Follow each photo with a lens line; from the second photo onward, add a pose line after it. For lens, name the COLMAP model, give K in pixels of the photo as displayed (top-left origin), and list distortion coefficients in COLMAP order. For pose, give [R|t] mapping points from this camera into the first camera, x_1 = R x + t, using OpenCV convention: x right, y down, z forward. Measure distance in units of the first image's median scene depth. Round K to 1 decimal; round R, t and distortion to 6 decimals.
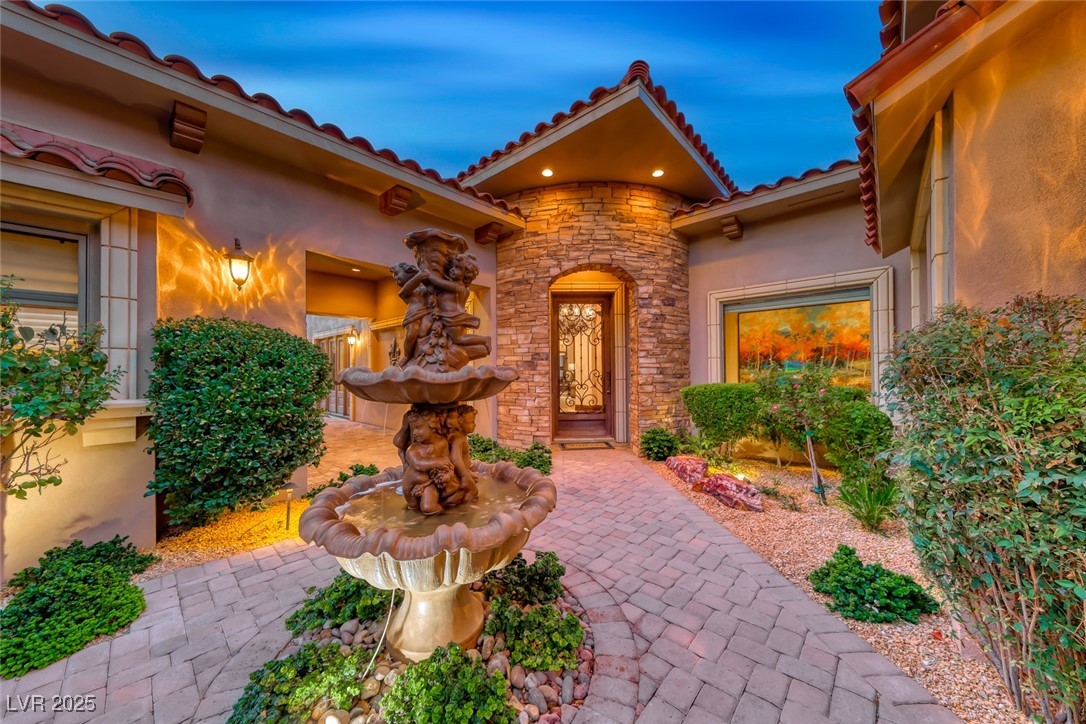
lens RADIAL K [[370.9, 0, 534.7], [0, 370.9, 366.0], [0, 0, 1]] dist [0.033430, -0.005480]
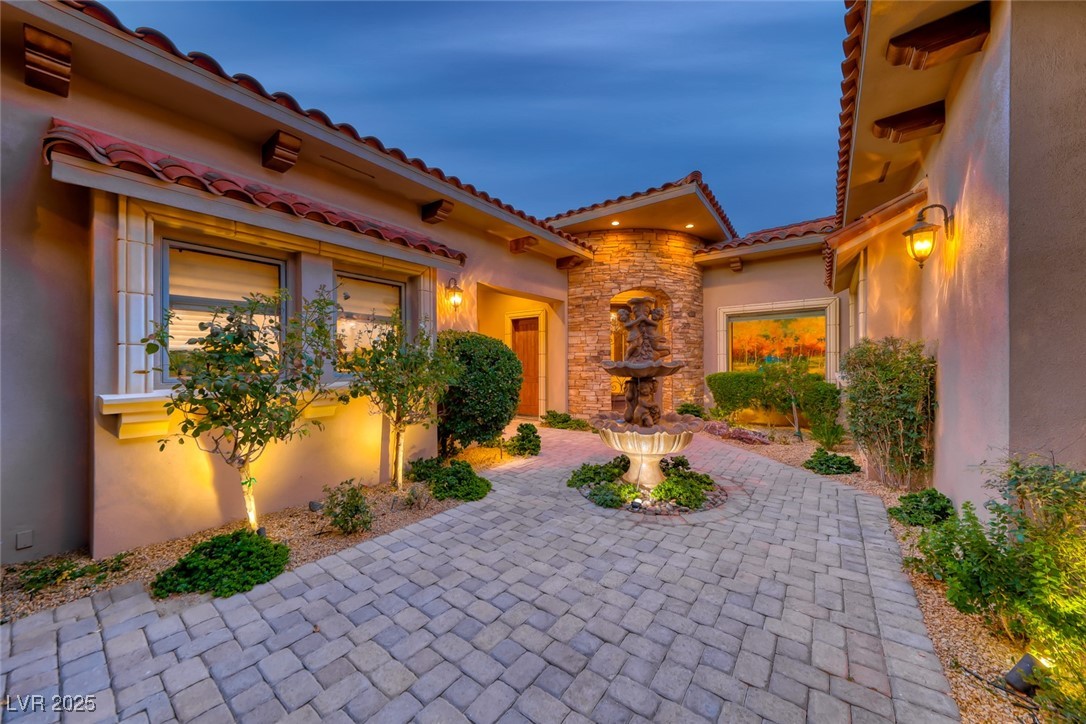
lens RADIAL K [[376.2, 0, 543.0], [0, 376.2, 362.0], [0, 0, 1]] dist [0.043375, 0.000009]
pose [[0.993635, 0.001599, 0.112637, -0.371722], [-0.002483, 0.999967, 0.007709, -0.002057], [-0.112621, -0.007940, 0.993606, -0.368845]]
